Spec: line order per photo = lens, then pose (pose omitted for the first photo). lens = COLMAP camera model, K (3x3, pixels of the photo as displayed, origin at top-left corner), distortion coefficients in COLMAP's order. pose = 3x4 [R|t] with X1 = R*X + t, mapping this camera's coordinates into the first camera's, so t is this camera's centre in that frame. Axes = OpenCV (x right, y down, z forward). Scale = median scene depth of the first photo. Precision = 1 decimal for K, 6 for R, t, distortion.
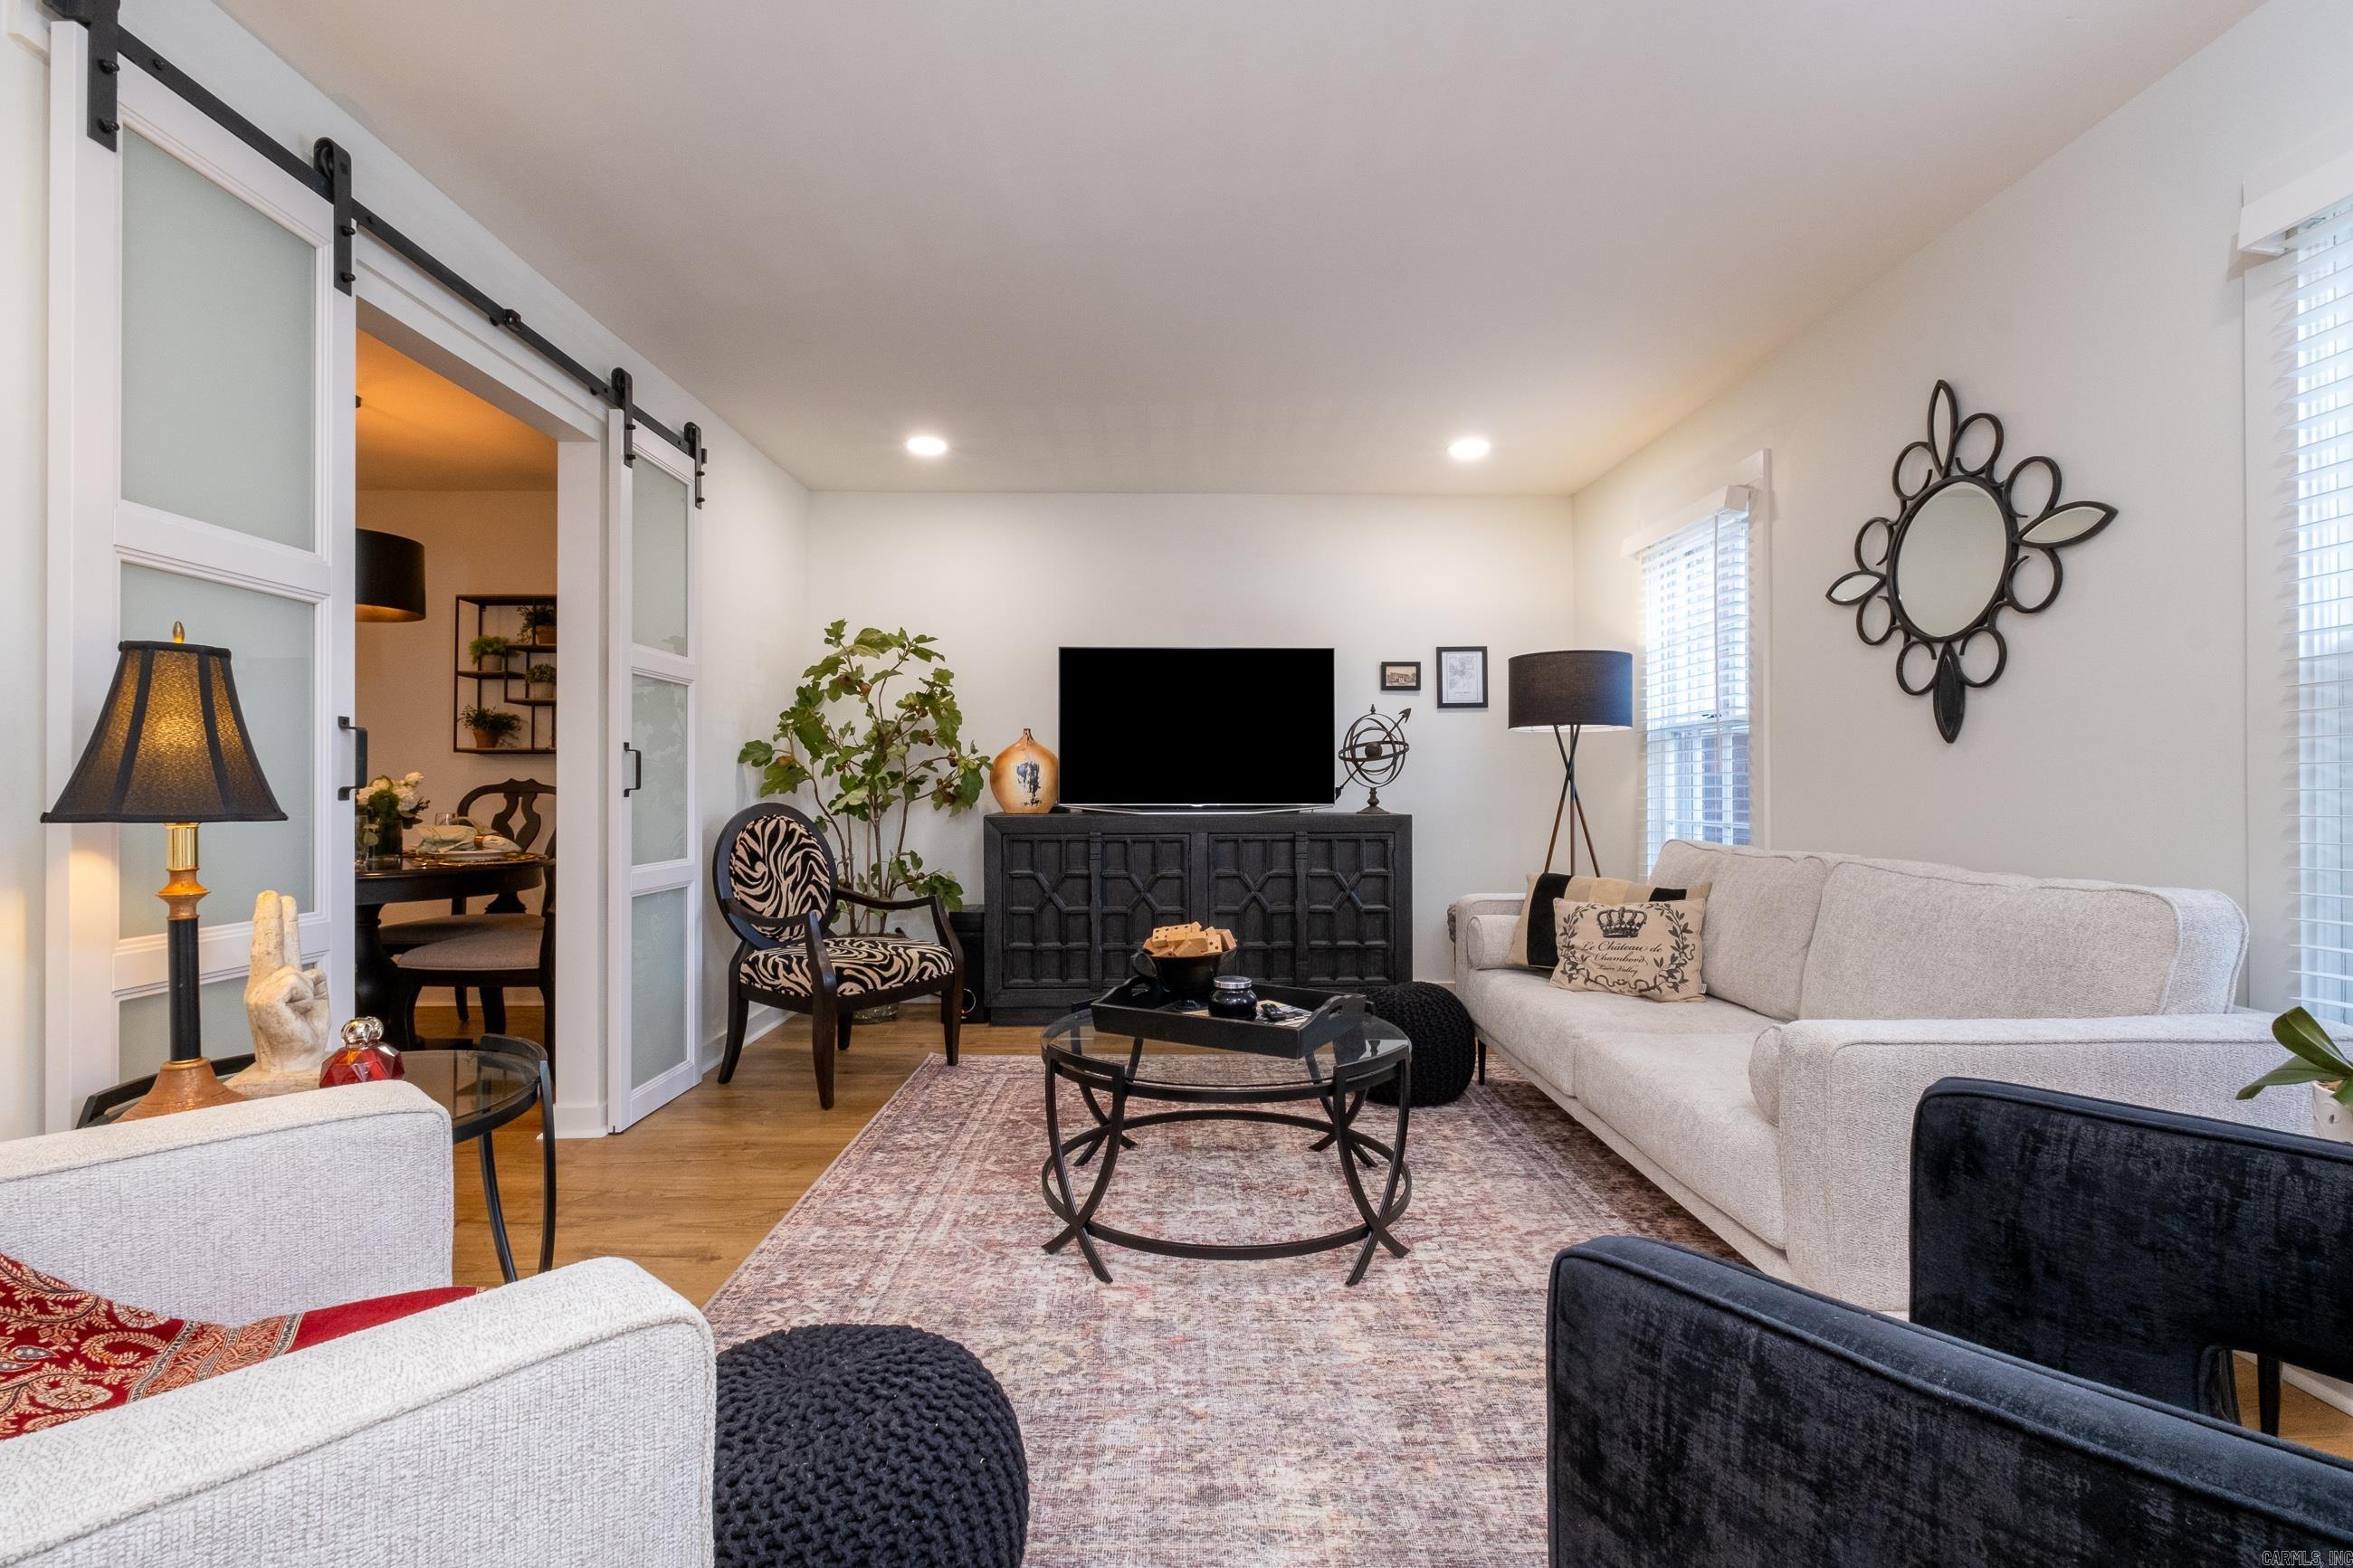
lens RADIAL K [[1048.6, 0, 1165.8], [0, 1048.6, 779.3], [0, 0, 1]] dist [-0.005813, 0.000390]
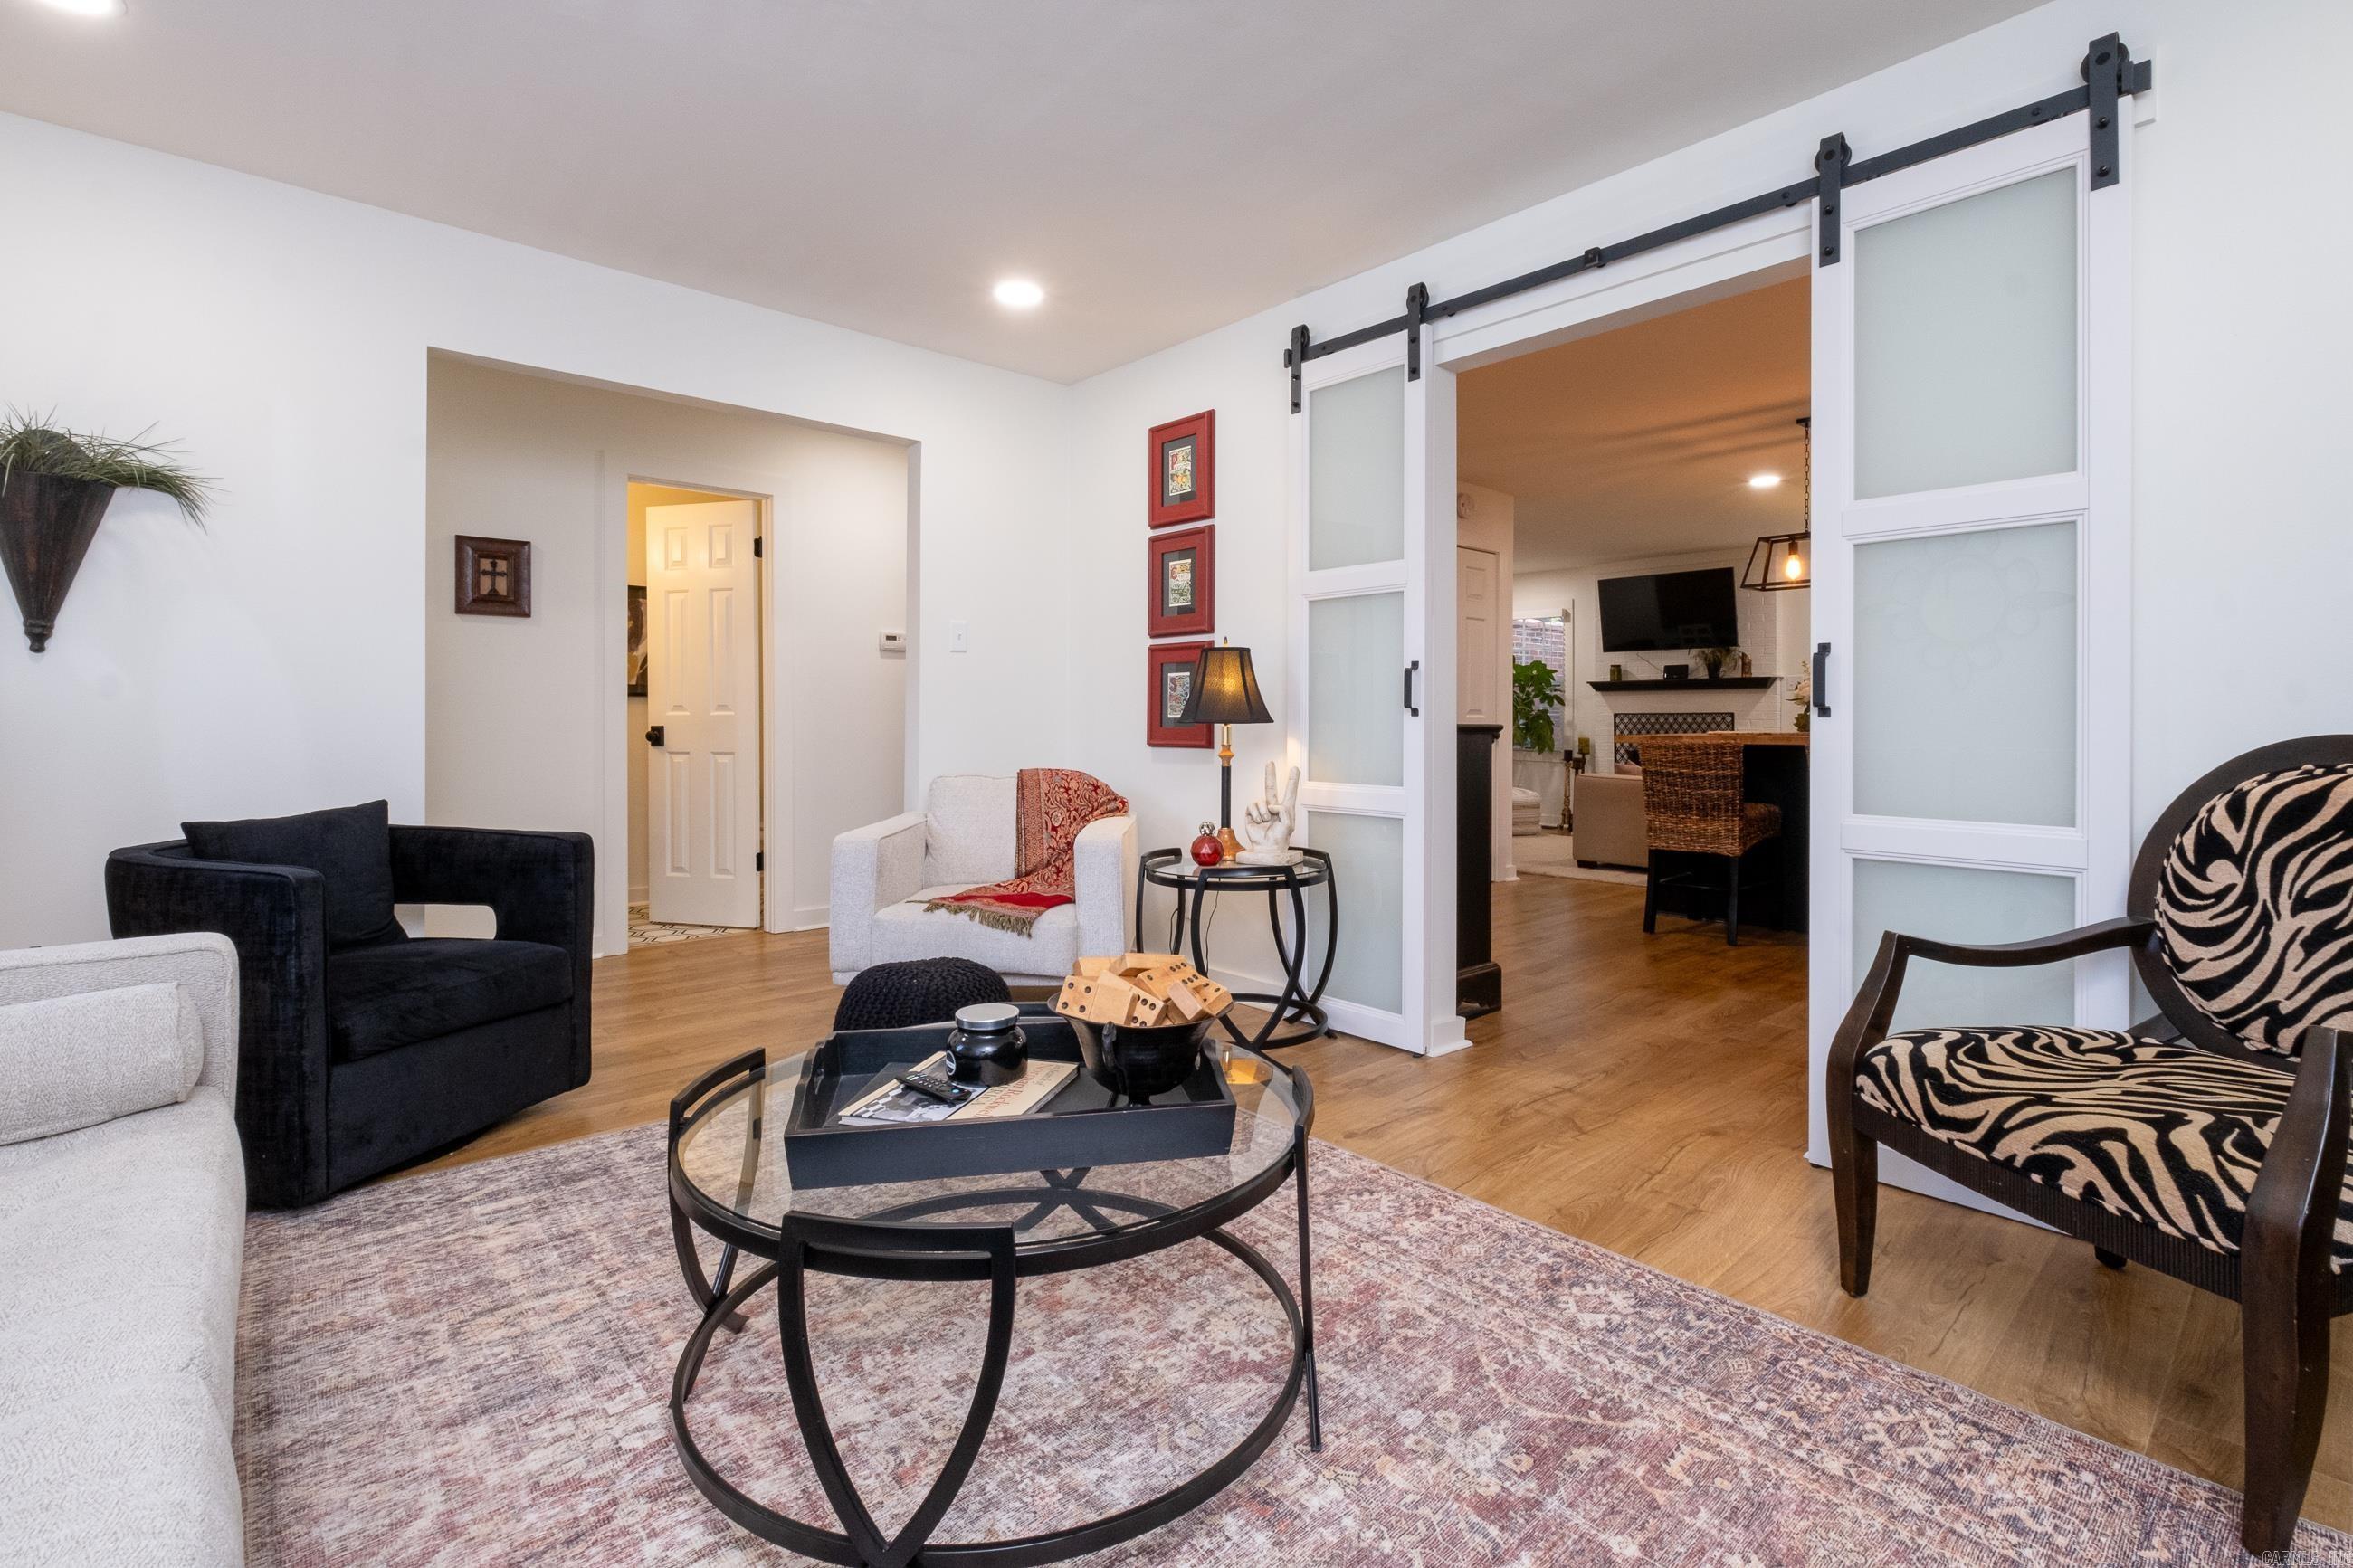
lens RADIAL K [[1048.6, 0, 1204.2], [0, 1048.6, 724.4], [0, 0, 1]] dist [-0.005813, 0.000390]
pose [[-0.731384, 0.003660, -0.681956, 0.363178], [0.003979, 0.999991, 0.001099, 0.022737], [0.681954, -0.001910, -0.731393, 1.456862]]
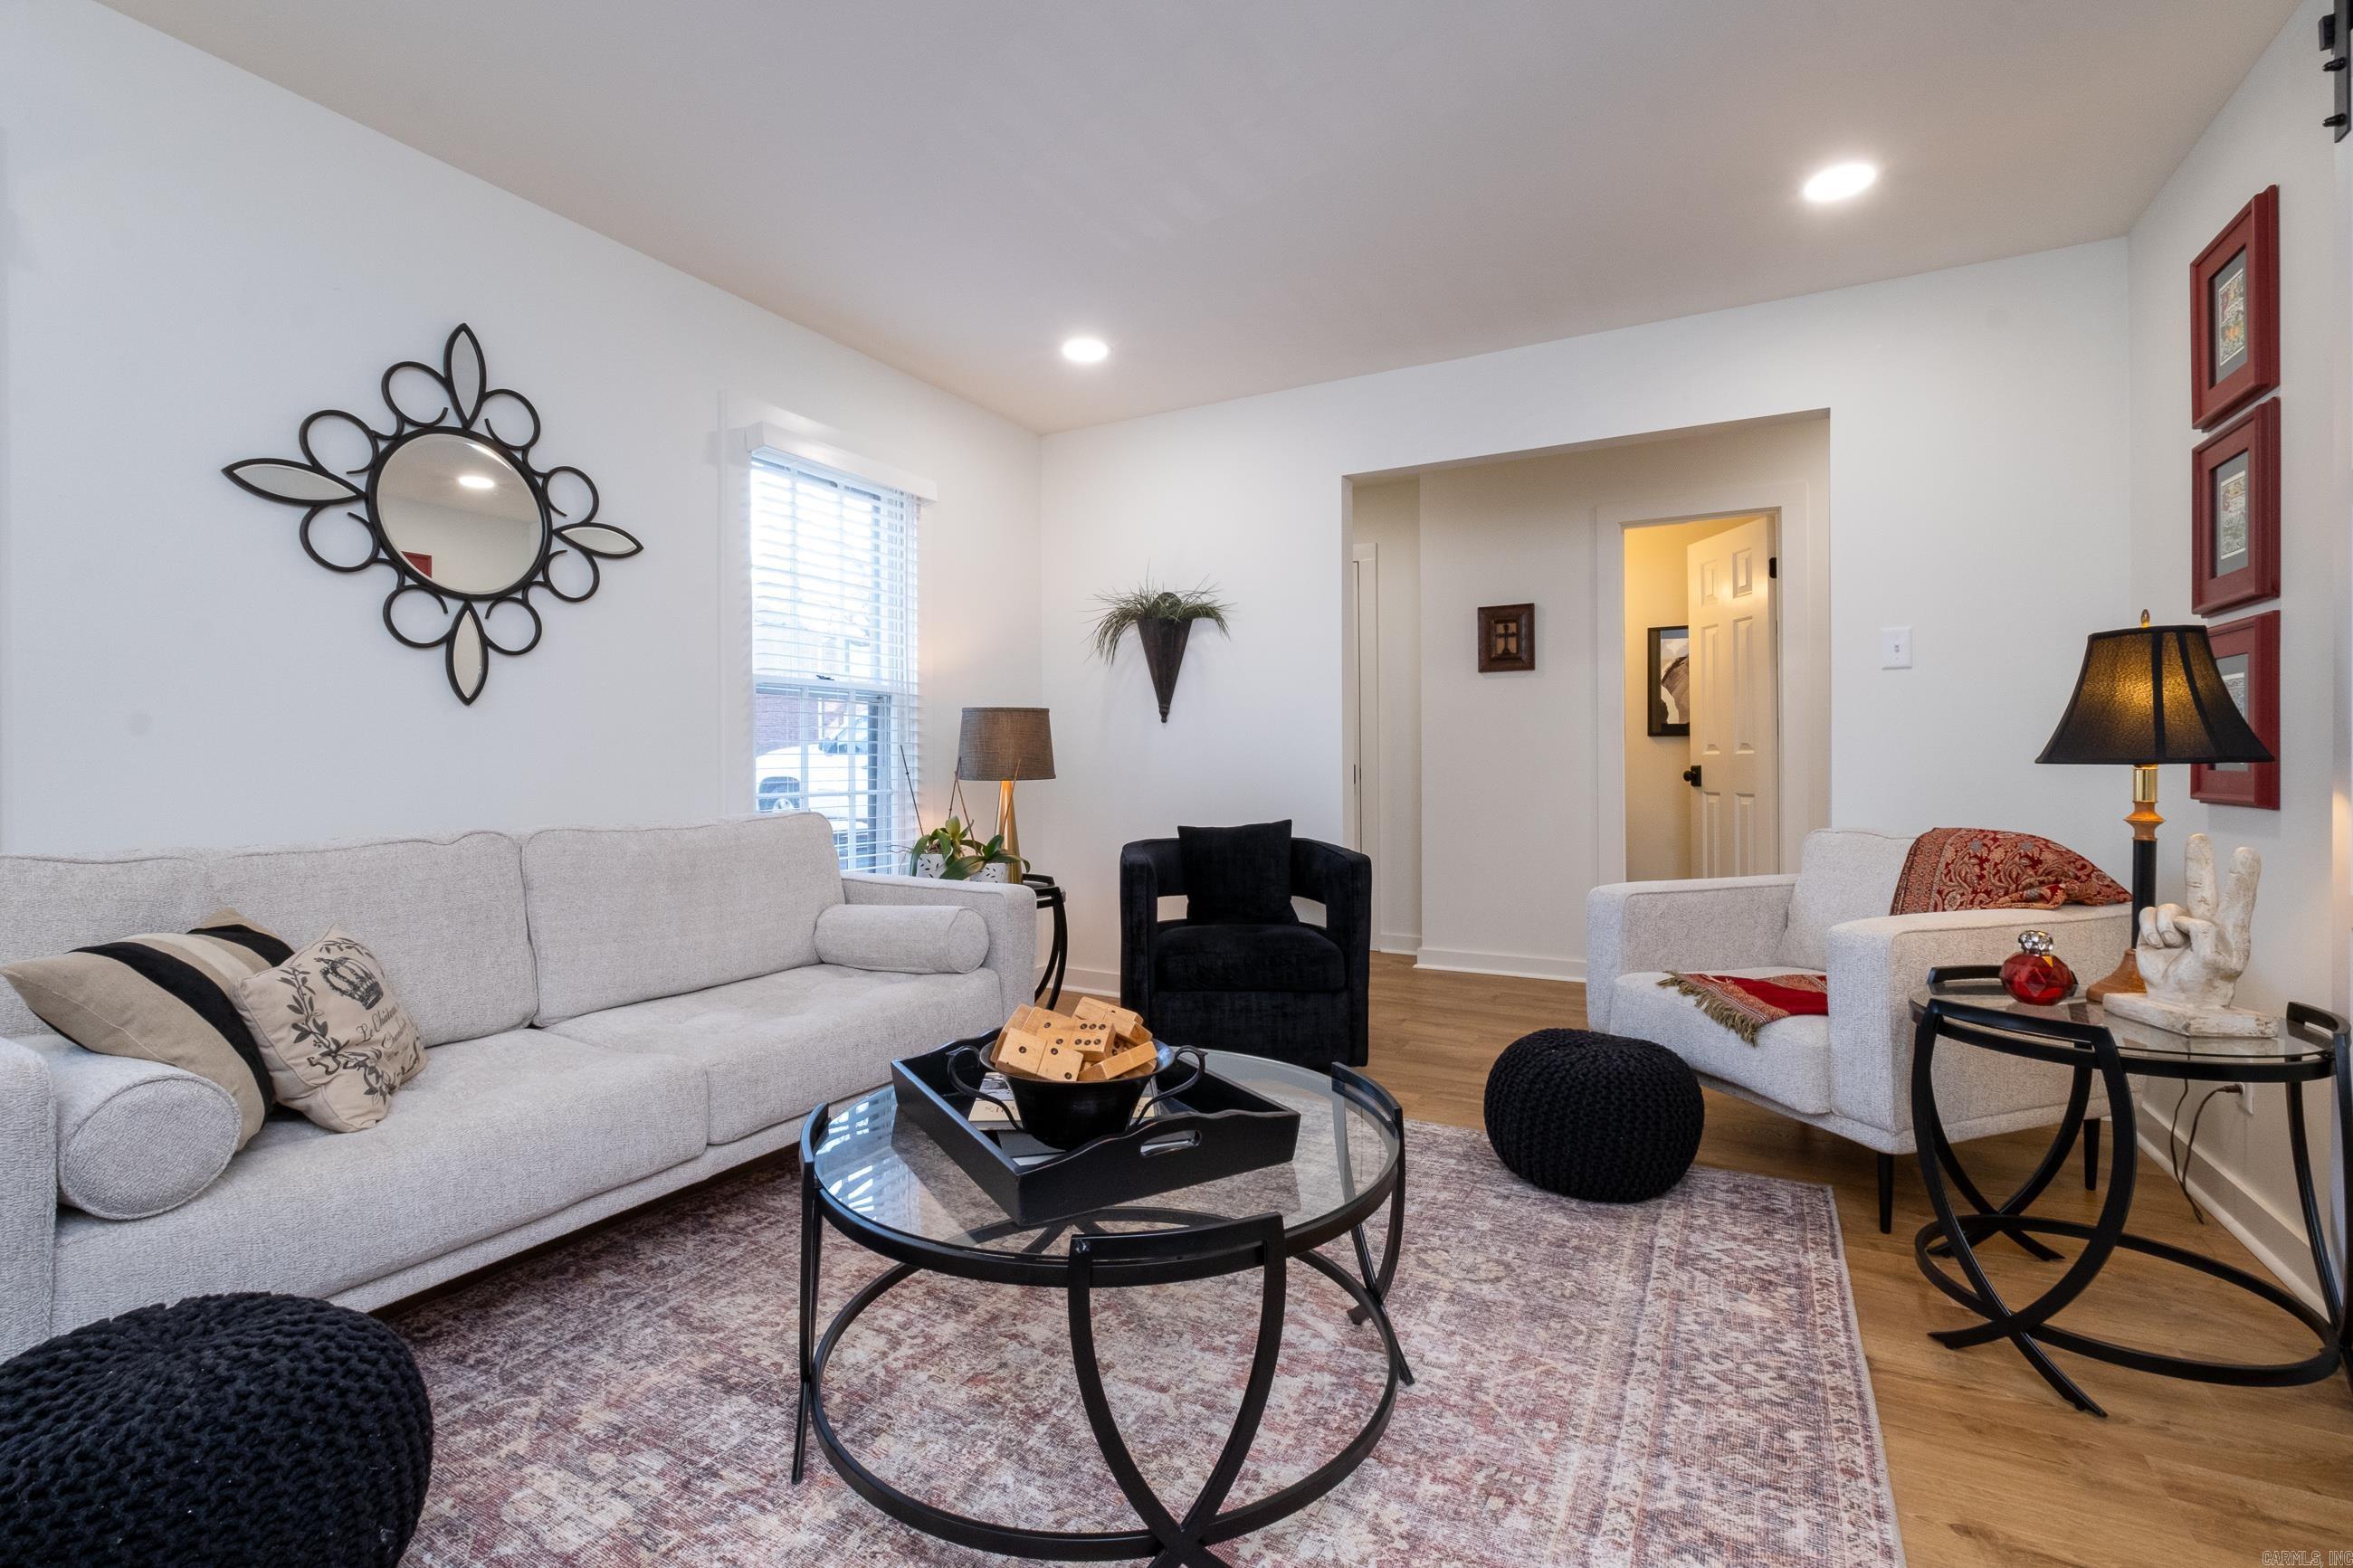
lens RADIAL K [[1048.6, 0, 1180.0], [0, 1048.6, 763.5], [0, 0, 1]] dist [-0.005813, 0.000390]
pose [[-0.885027, 0.003346, 0.465527, -0.268921], [0.002432, 0.999994, -0.002565, 0.022560], [-0.465533, -0.001138, -0.885030, 1.480235]]
